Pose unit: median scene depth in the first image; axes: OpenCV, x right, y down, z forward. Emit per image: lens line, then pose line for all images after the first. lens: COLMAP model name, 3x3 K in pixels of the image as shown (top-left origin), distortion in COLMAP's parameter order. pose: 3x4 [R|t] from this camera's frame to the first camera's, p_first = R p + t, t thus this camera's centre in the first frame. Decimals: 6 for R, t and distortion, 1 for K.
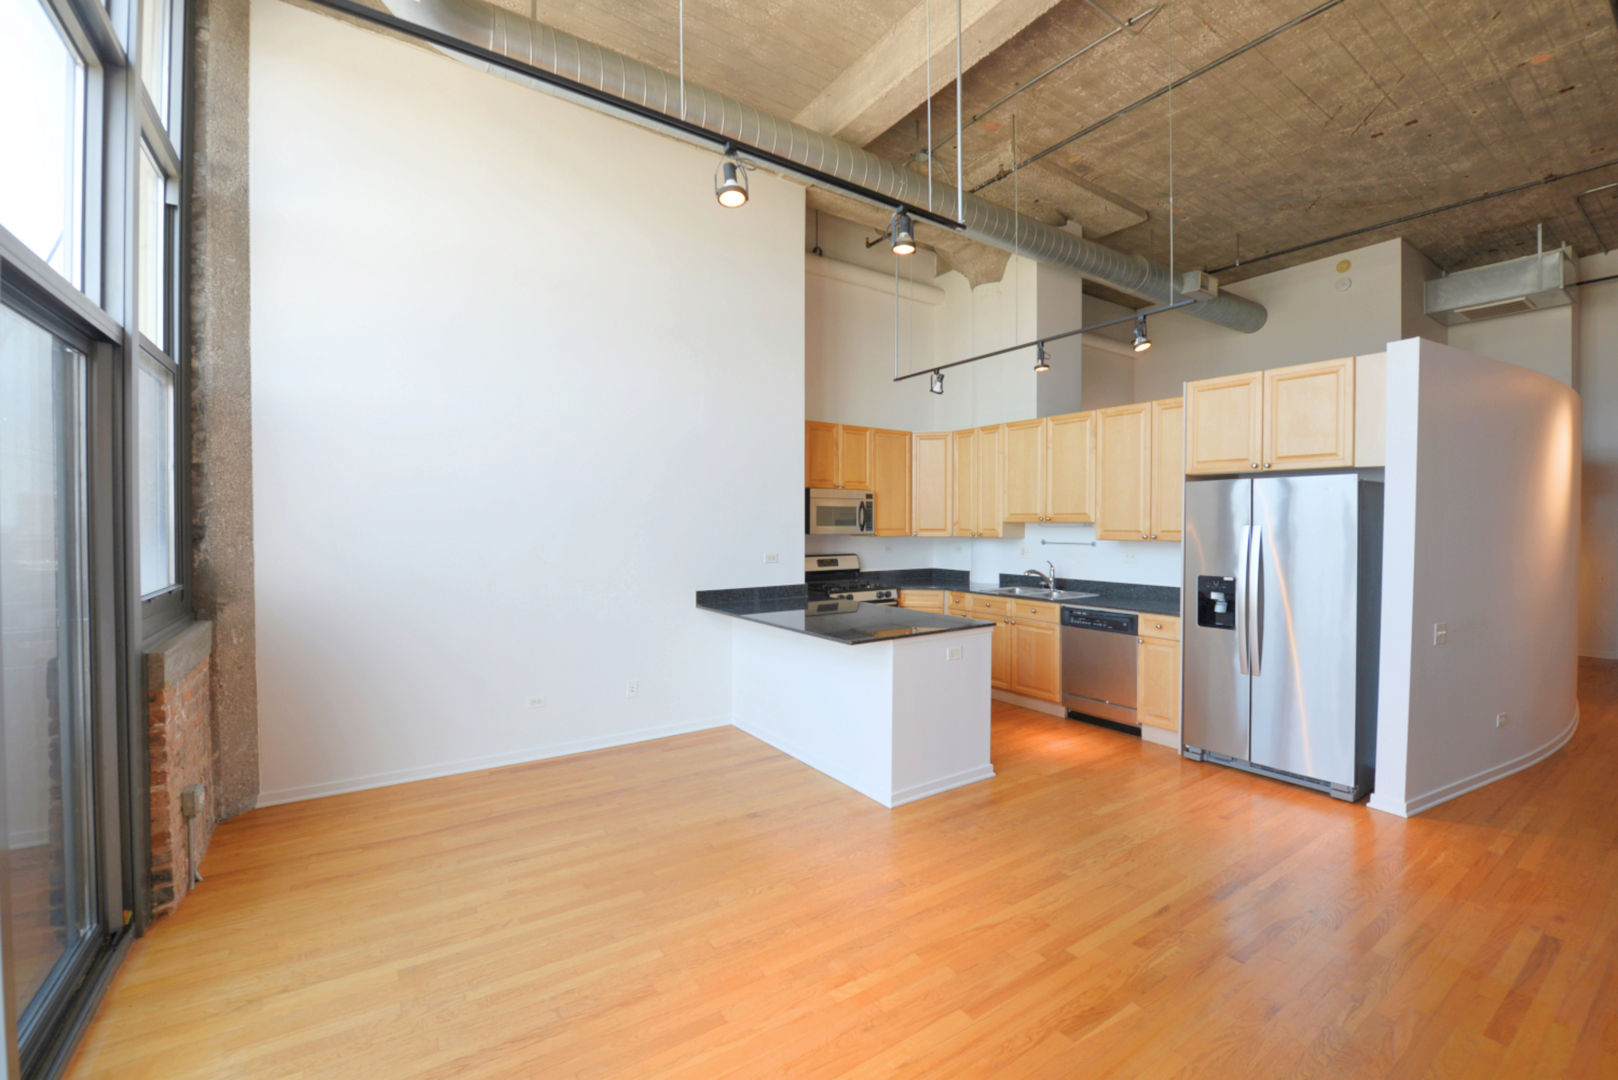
lens RADIAL K [[667.7, 0, 798.8], [0, 667.7, 535.2], [0, 0, 1]] dist [-0.013816, -0.000139]
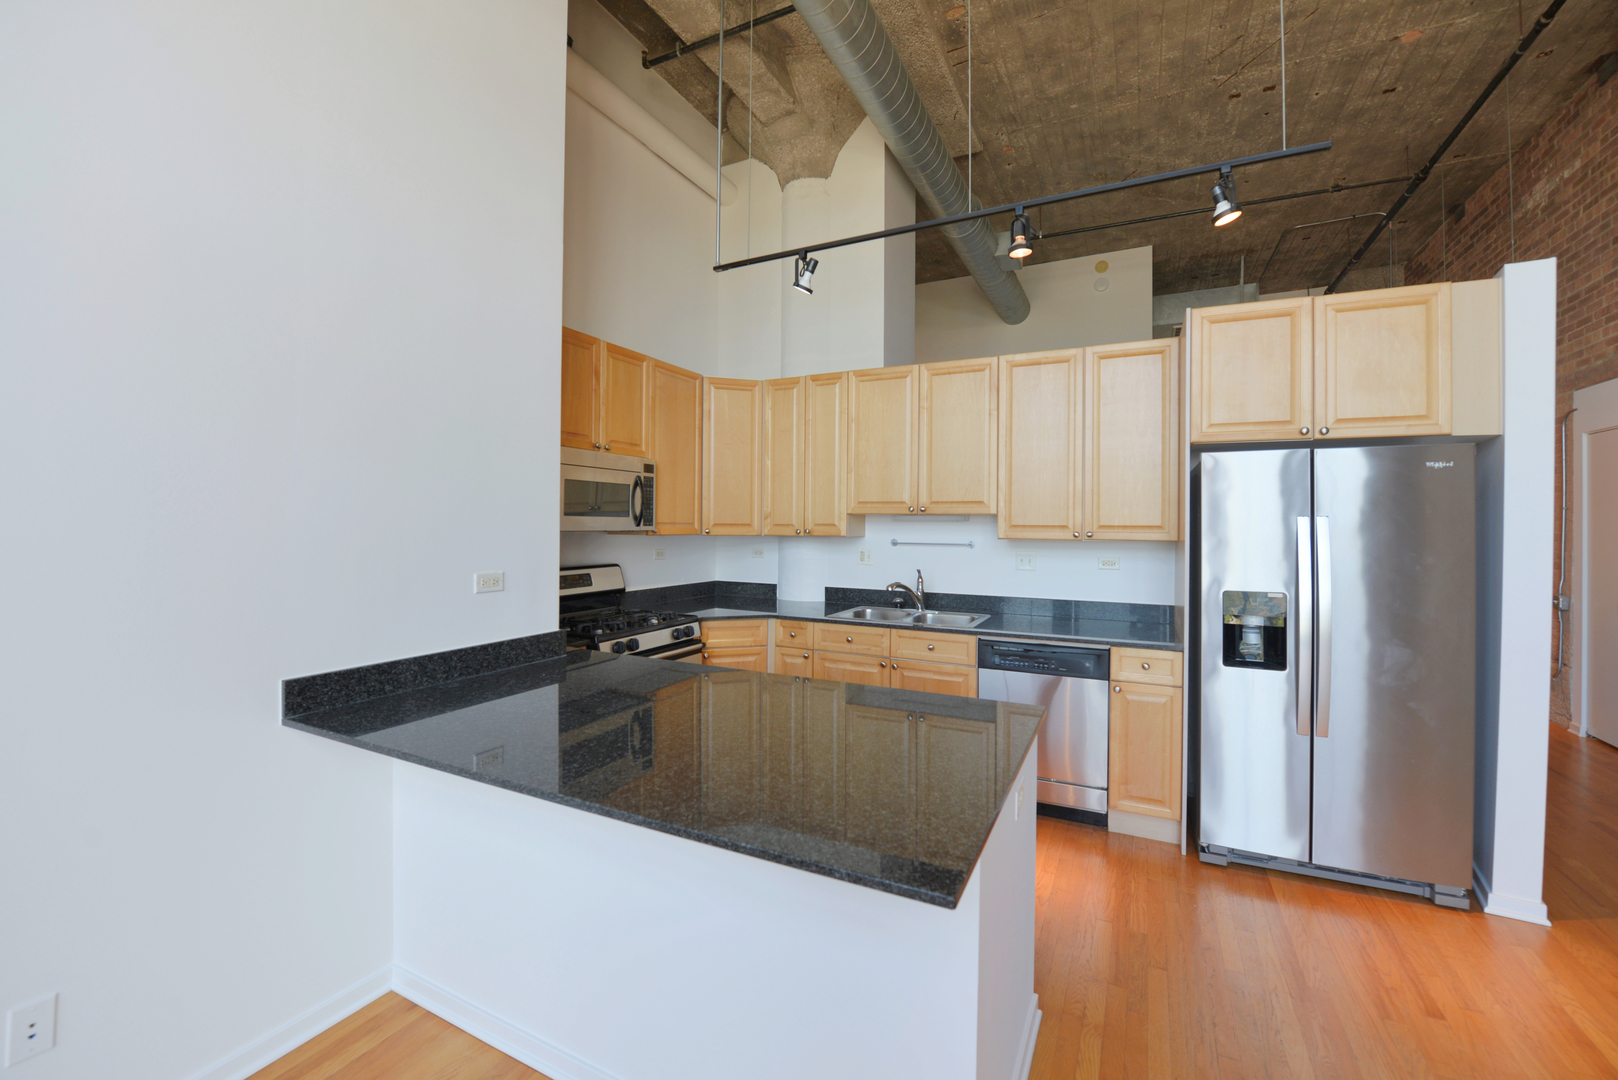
lens RADIAL K [[656.2, 0, 811.0], [0, 656.2, 523.8], [0, 0, 1]] dist [-0.017677, -0.000411]
pose [[0.866889, 0.007007, 0.498452, -0.066926], [0.001459, 0.999861, -0.016594, 0.001874], [-0.498499, 0.015113, 0.866759, 0.451318]]
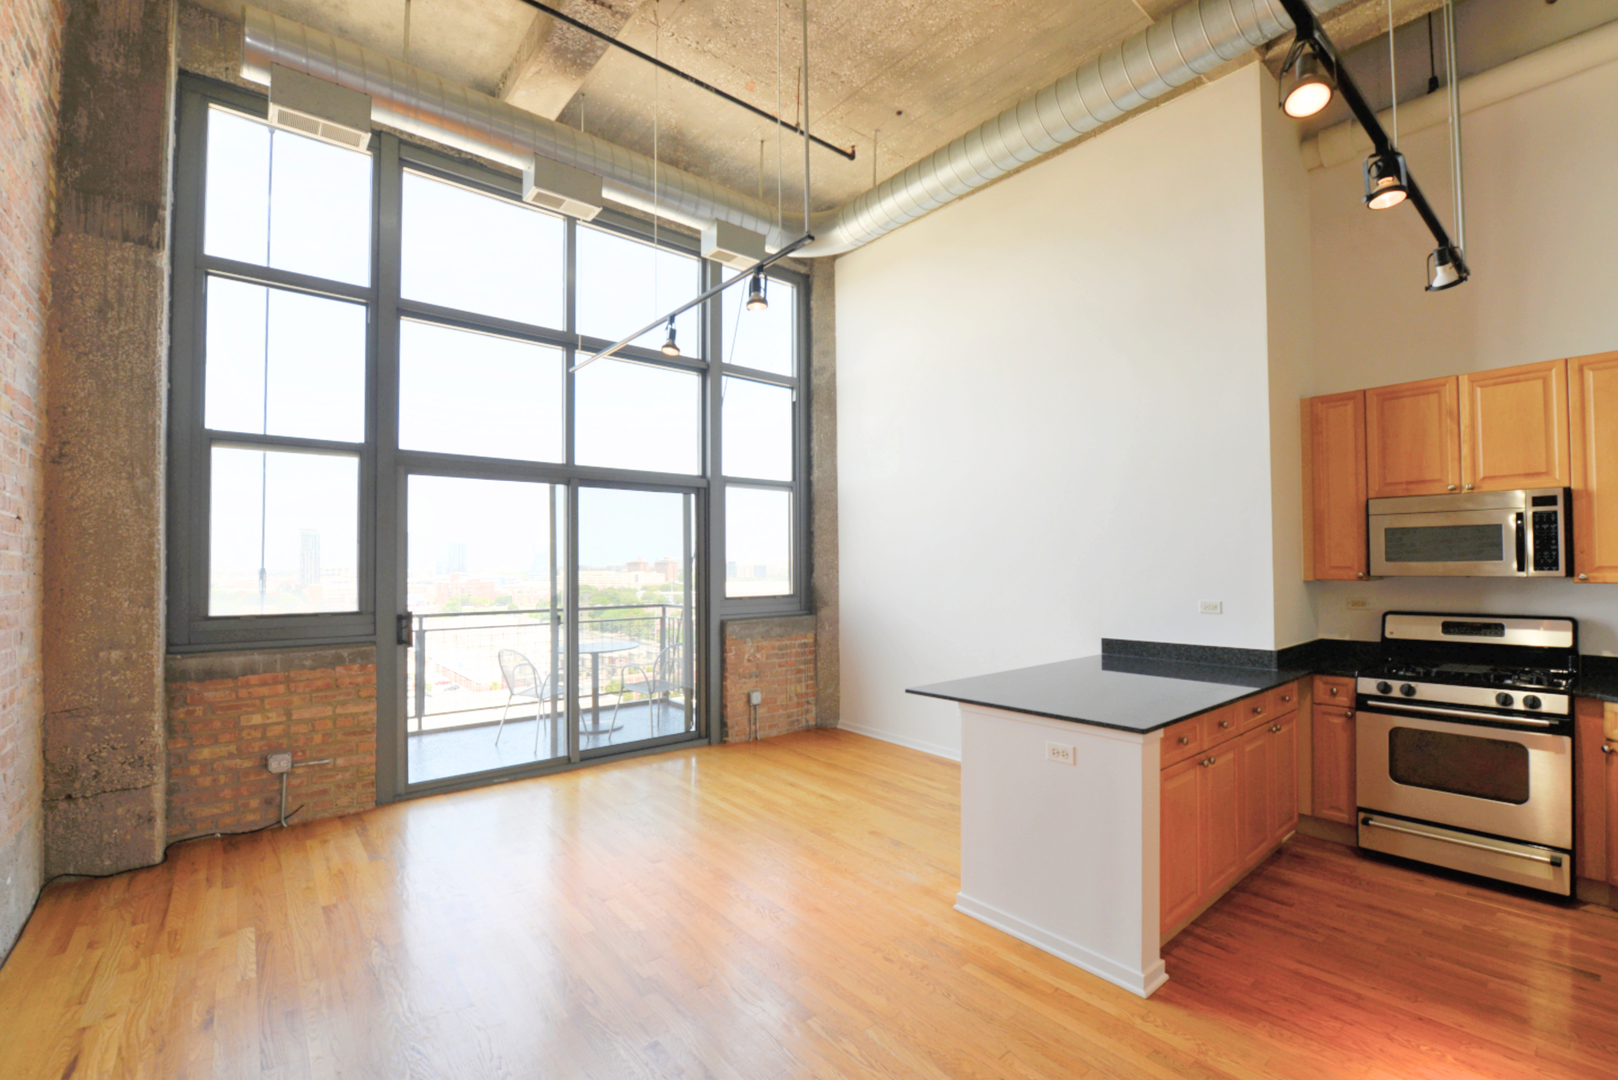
lens RADIAL K [[685.0, 0, 826.0], [0, 685.0, 558.2], [0, 0, 1]] dist [-0.007292, -0.000352]
pose [[0.129230, -0.010211, -0.991562, 0.578115], [-0.009698, 0.999886, -0.011561, -0.005446], [0.991567, 0.011110, 0.129116, 0.442475]]
